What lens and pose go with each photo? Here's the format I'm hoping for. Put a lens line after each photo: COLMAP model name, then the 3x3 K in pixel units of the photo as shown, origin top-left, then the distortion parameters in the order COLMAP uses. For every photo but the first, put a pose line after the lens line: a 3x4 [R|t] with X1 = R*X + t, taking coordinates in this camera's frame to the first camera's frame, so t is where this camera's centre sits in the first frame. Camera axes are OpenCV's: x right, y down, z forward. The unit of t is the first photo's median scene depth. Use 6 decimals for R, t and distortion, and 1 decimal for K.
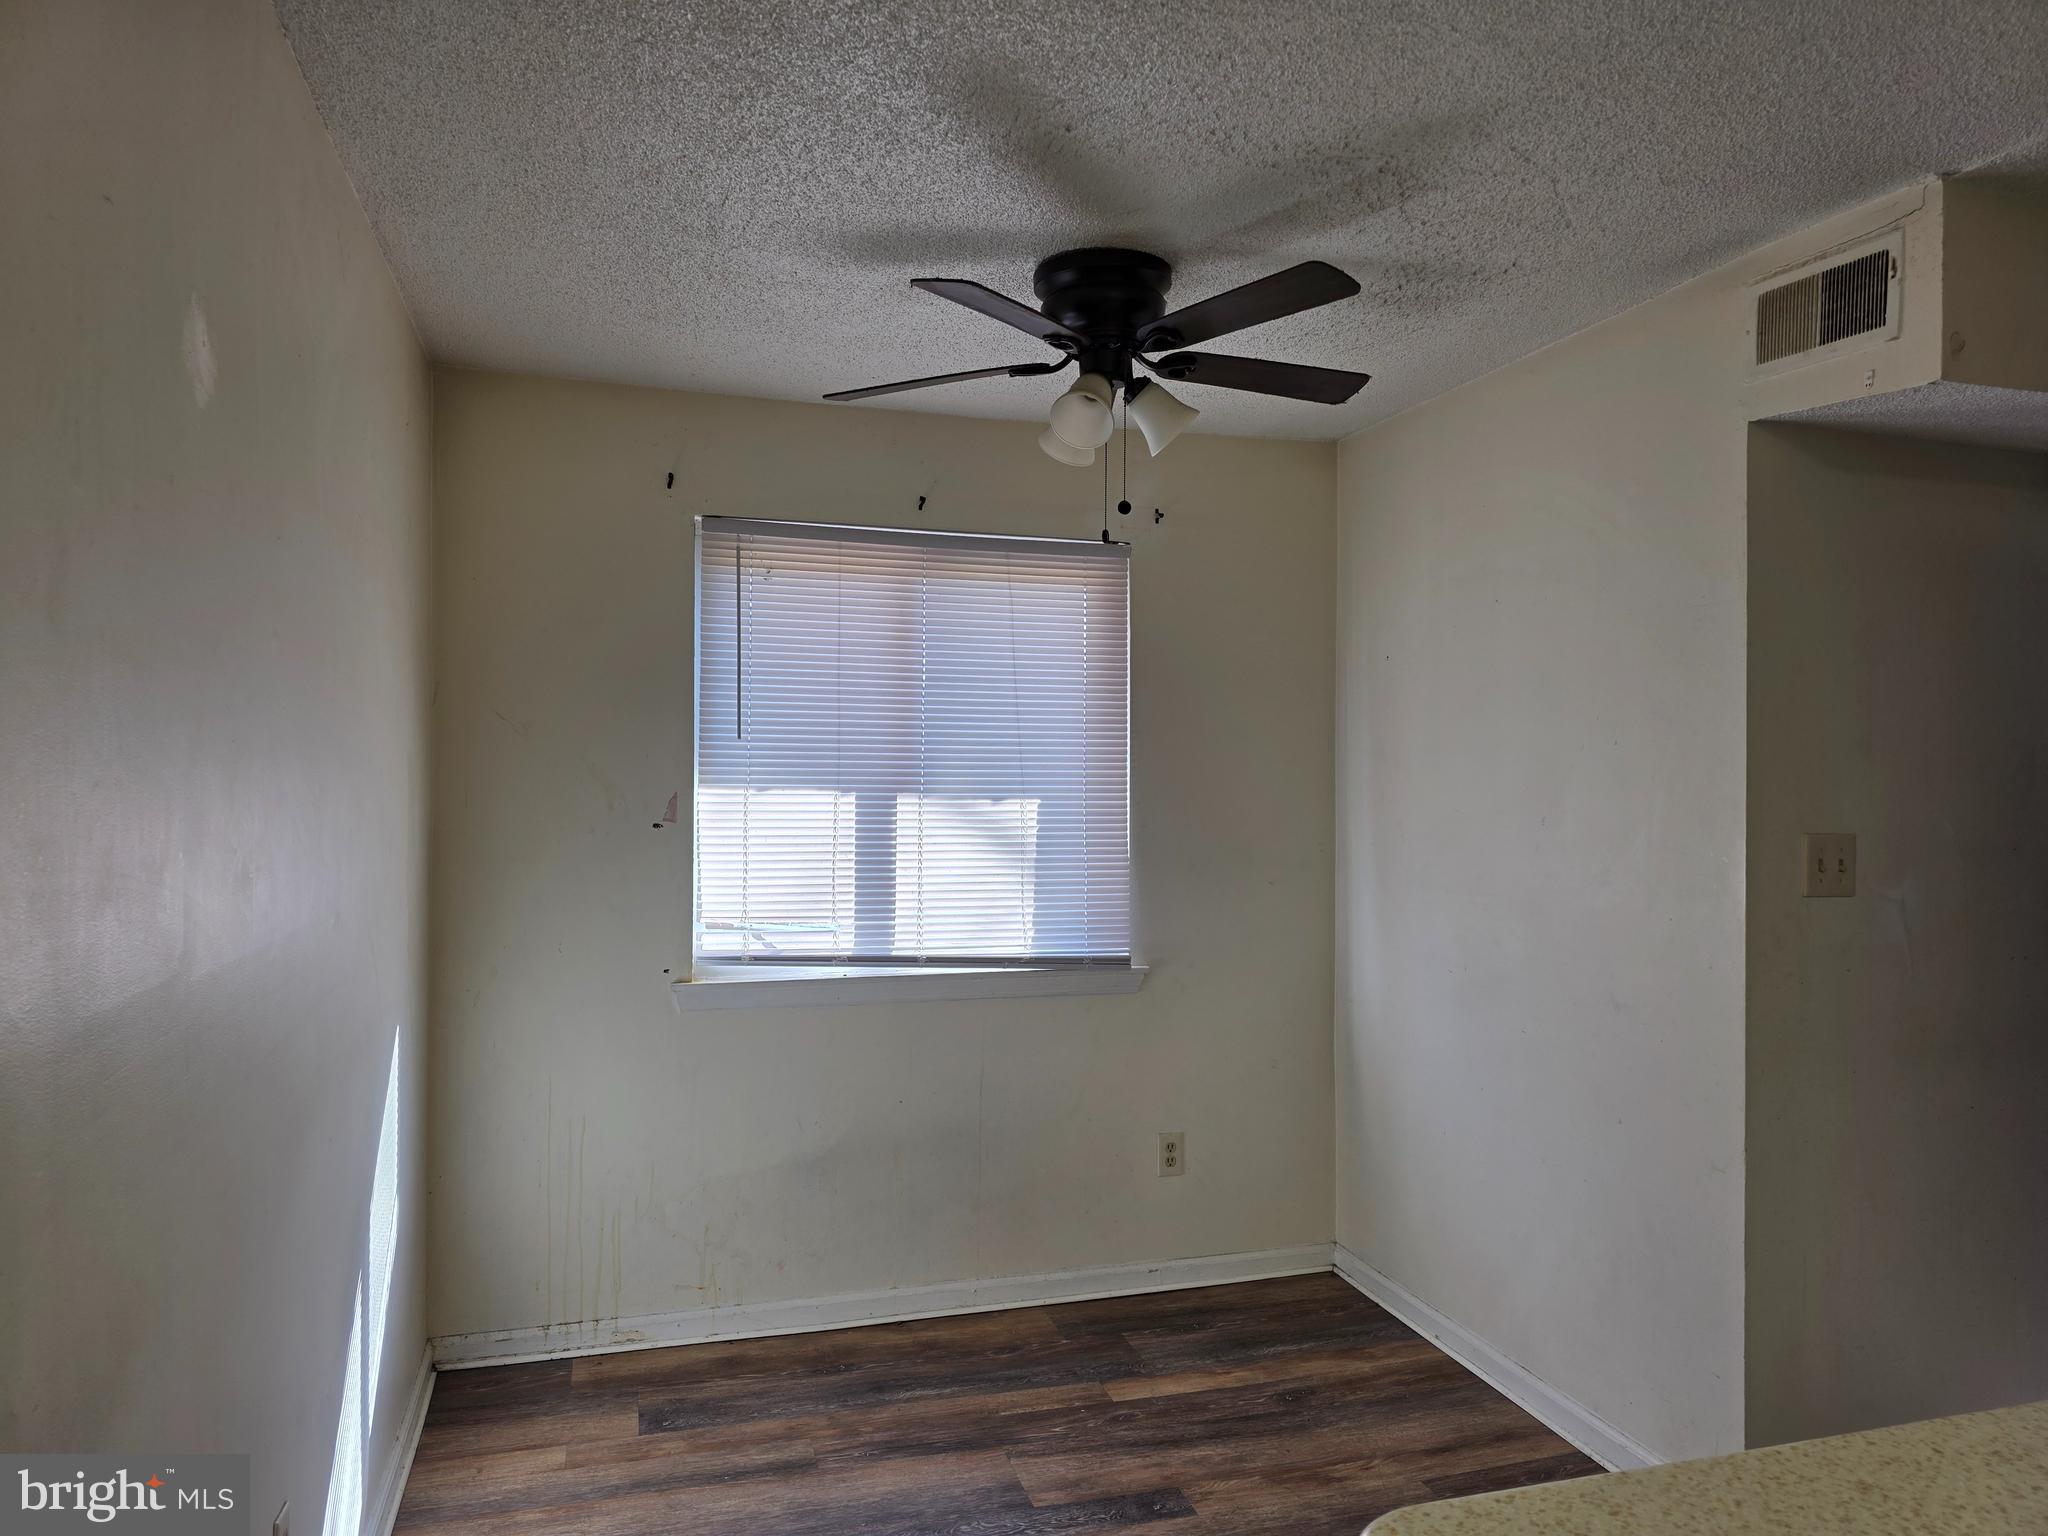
lens RADIAL K [[1383.1, 0, 1023.8], [0, 1383.1, 767.1], [0, 0, 1]] dist [0.065509, -0.055485]
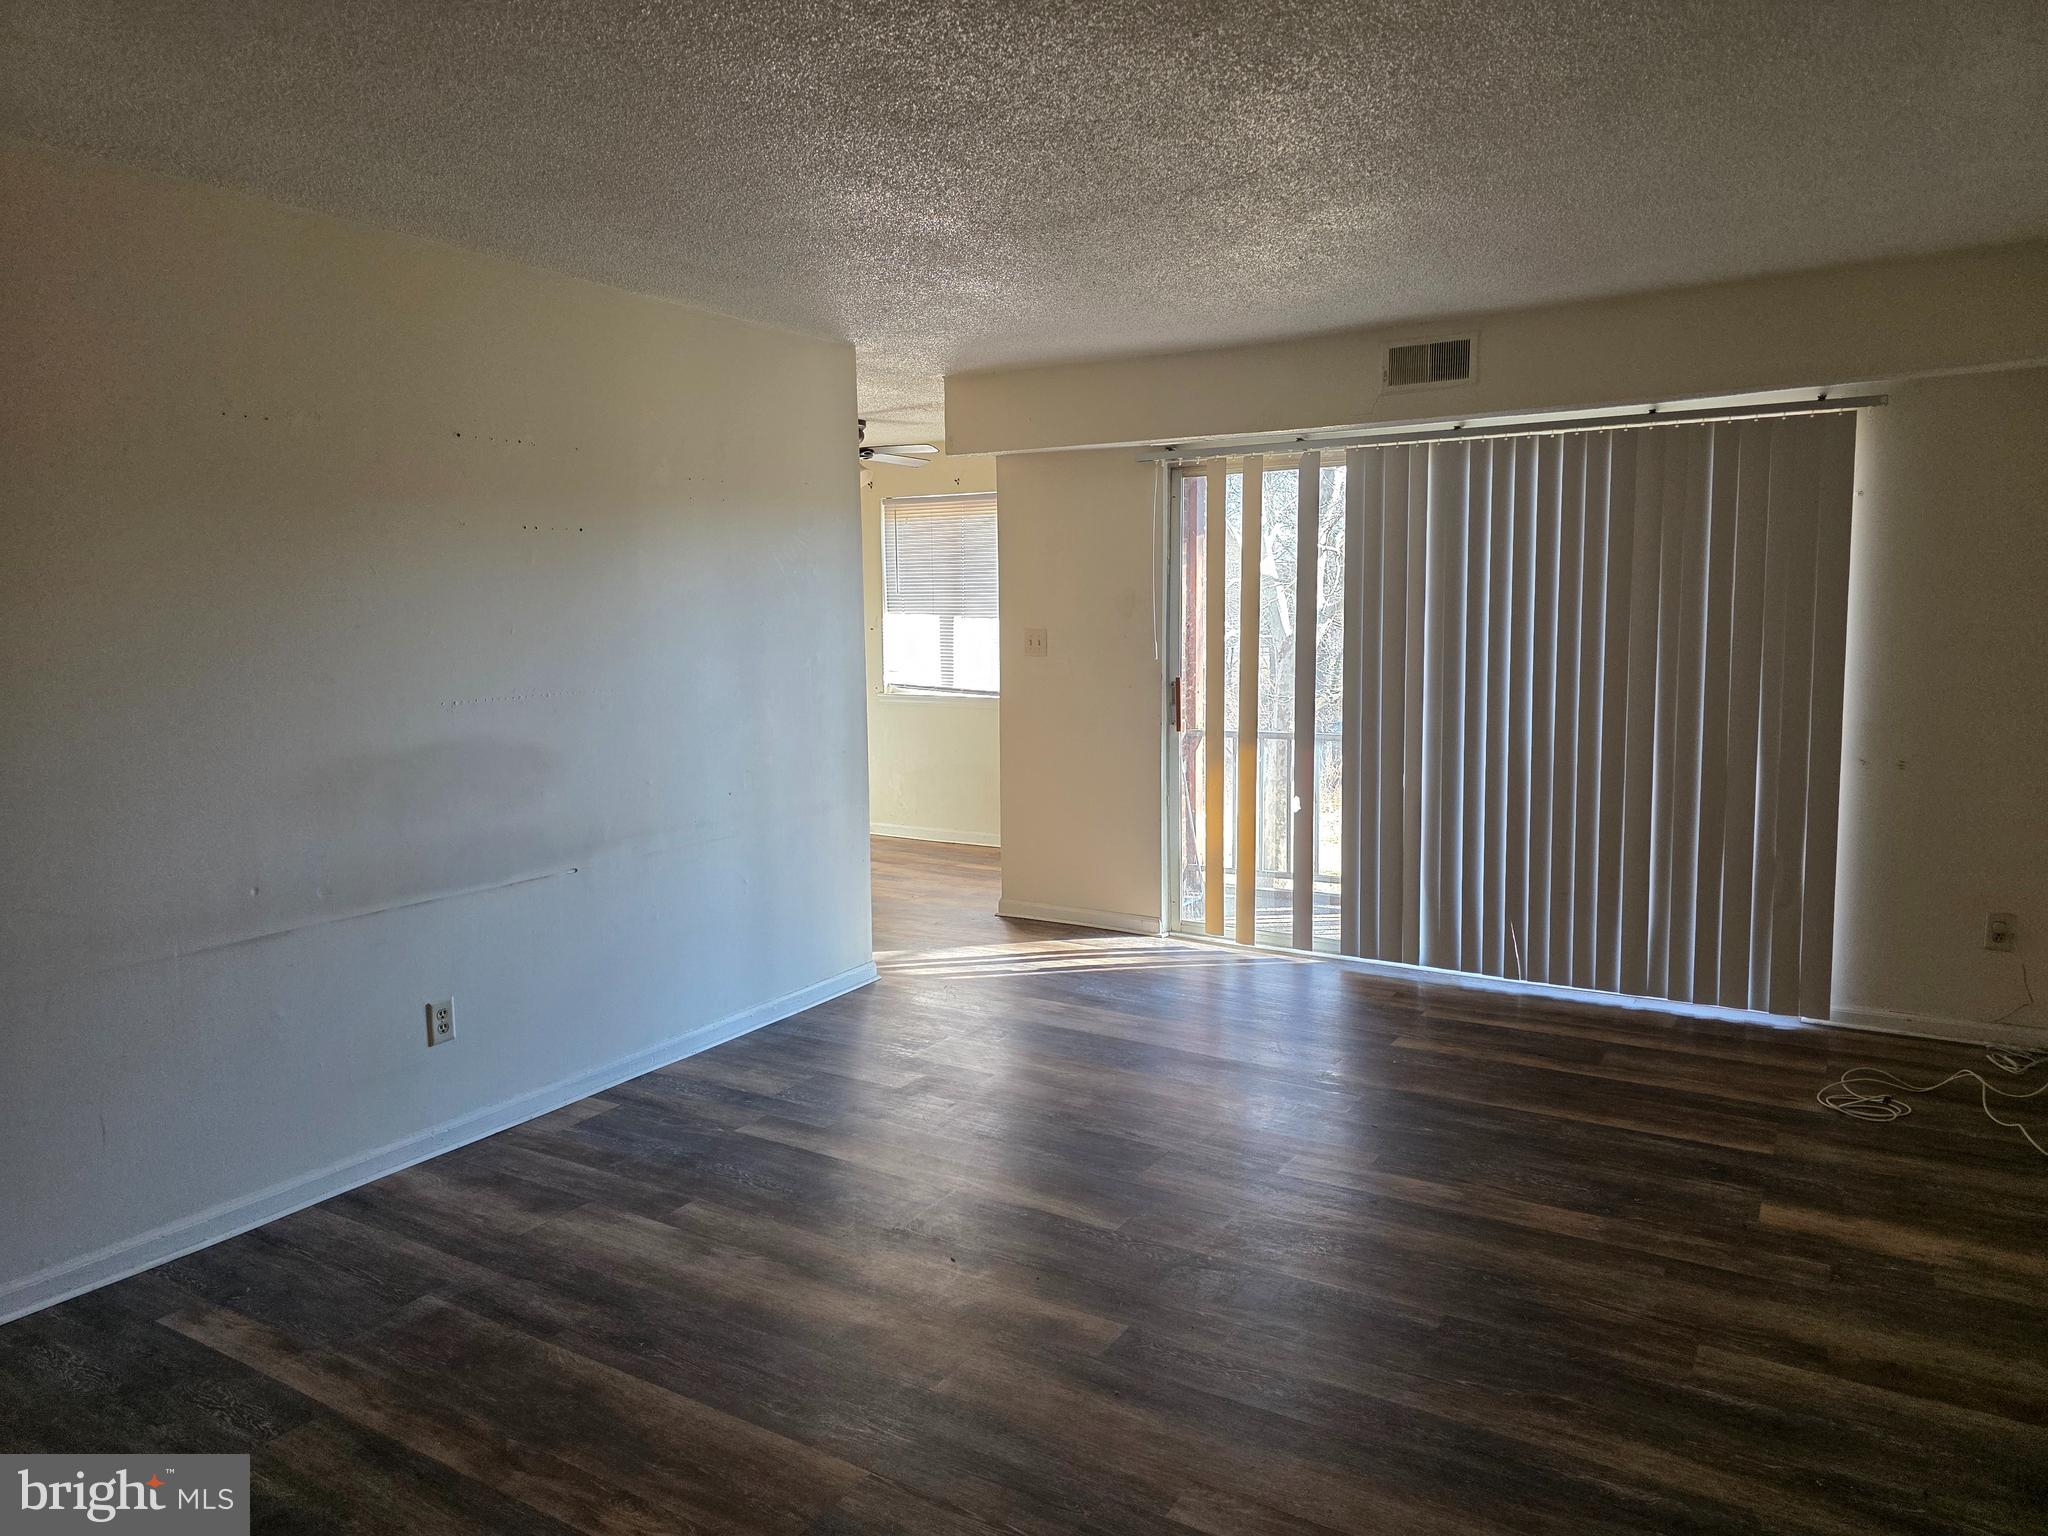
lens RADIAL K [[1383.1, 0, 1012.4], [0, 1383.1, 718.7], [0, 0, 1]] dist [0.065509, -0.055485]
pose [[0.654094, 0.046843, -0.754961, 1.667093], [0.020331, 0.996631, 0.079453, 0.010291], [0.756140, -0.067319, 0.650938, -0.388072]]
